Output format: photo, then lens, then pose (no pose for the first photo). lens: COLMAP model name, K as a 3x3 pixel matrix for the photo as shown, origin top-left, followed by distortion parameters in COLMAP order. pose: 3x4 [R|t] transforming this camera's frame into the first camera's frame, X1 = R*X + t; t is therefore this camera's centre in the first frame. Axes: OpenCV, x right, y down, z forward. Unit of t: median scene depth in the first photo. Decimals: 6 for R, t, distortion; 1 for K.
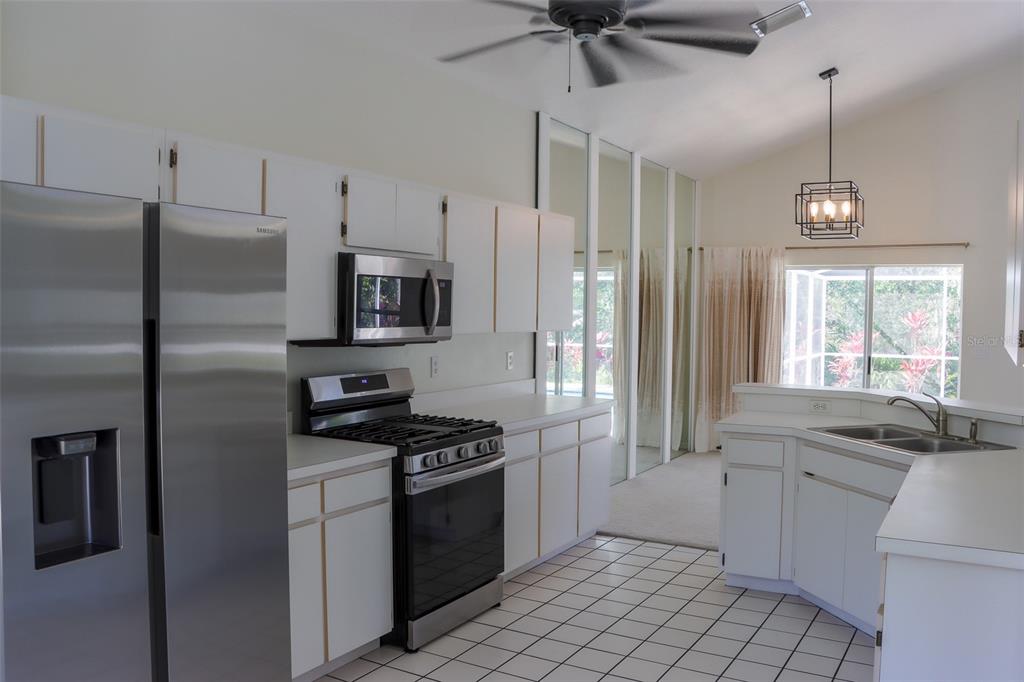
lens RADIAL K [[851.8, 0, 515.9], [0, 851.8, 343.7], [0, 0, 1]] dist [-0.166033, 0.138076]
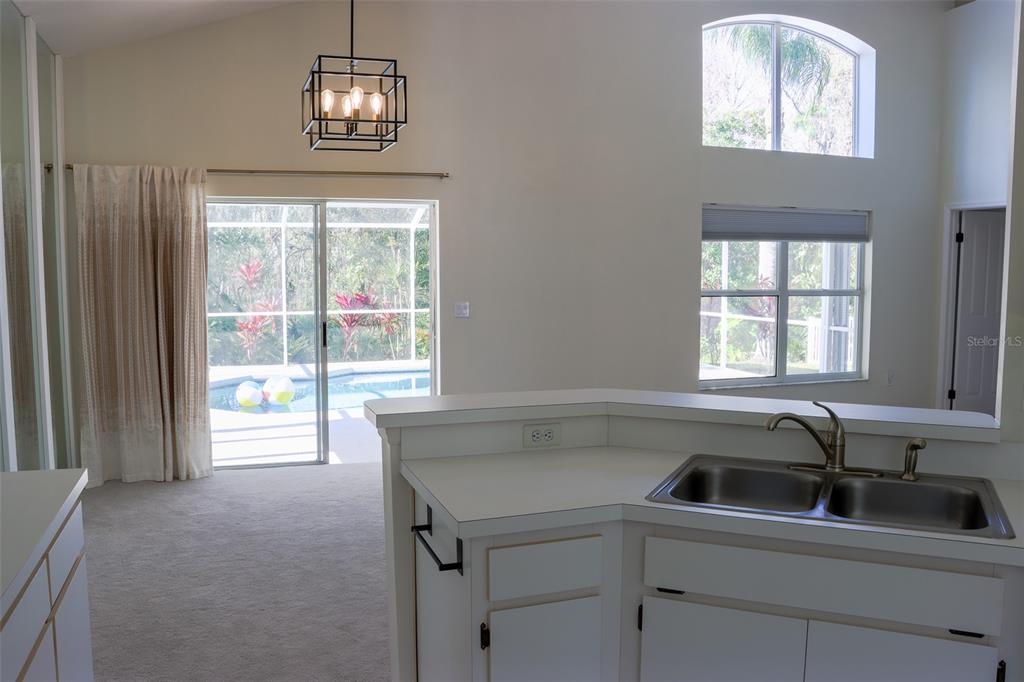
lens RADIAL K [[851.8, 0, 504.2], [0, 851.8, 344.9], [0, 0, 1]] dist [-0.166033, 0.138076]
pose [[0.661143, -0.080197, 0.745961, -0.032688], [0.038036, 0.996575, 0.073429, -0.013454], [-0.749295, -0.020174, 0.661929, 0.367919]]
